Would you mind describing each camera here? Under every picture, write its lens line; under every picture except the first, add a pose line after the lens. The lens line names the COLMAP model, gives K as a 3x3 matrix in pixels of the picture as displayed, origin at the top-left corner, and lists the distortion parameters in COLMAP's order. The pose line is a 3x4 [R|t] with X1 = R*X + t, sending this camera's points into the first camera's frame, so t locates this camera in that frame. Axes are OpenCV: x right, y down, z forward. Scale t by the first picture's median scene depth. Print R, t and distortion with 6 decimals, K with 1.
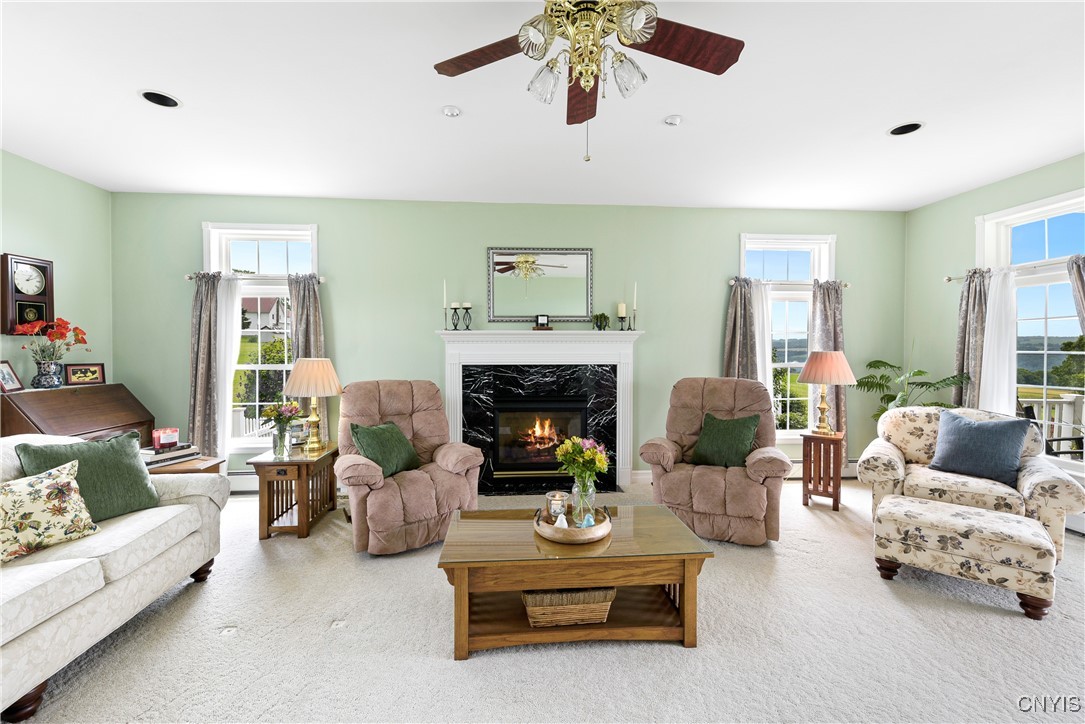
lens RADIAL K [[437.9, 0, 537.6], [0, 437.9, 353.5], [0, 0, 1]] dist [-0.002703, -0.000439]
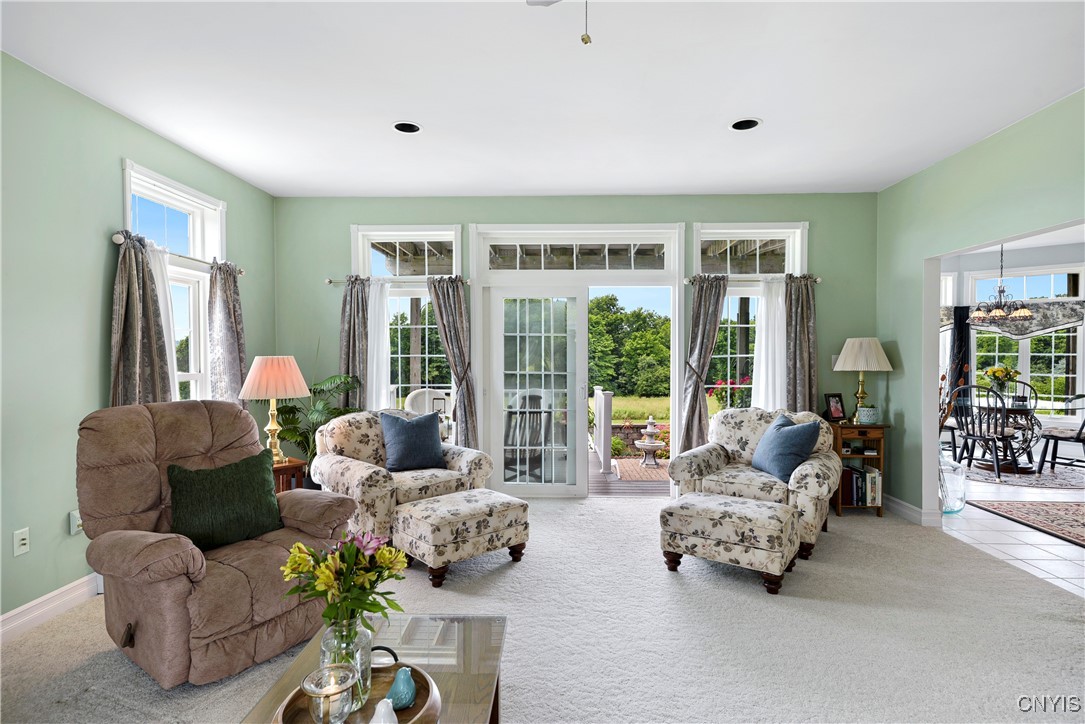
lens RADIAL K [[570.1, 0, 541.0], [0, 570.1, 362.8], [0, 0, 1]] dist [0.026772, 0.000616]
pose [[0.116627, -0.019618, 0.992982, -0.313824], [0.013652, 0.999742, 0.018148, -0.005712], [-0.993082, 0.011439, 0.116865, 0.432033]]
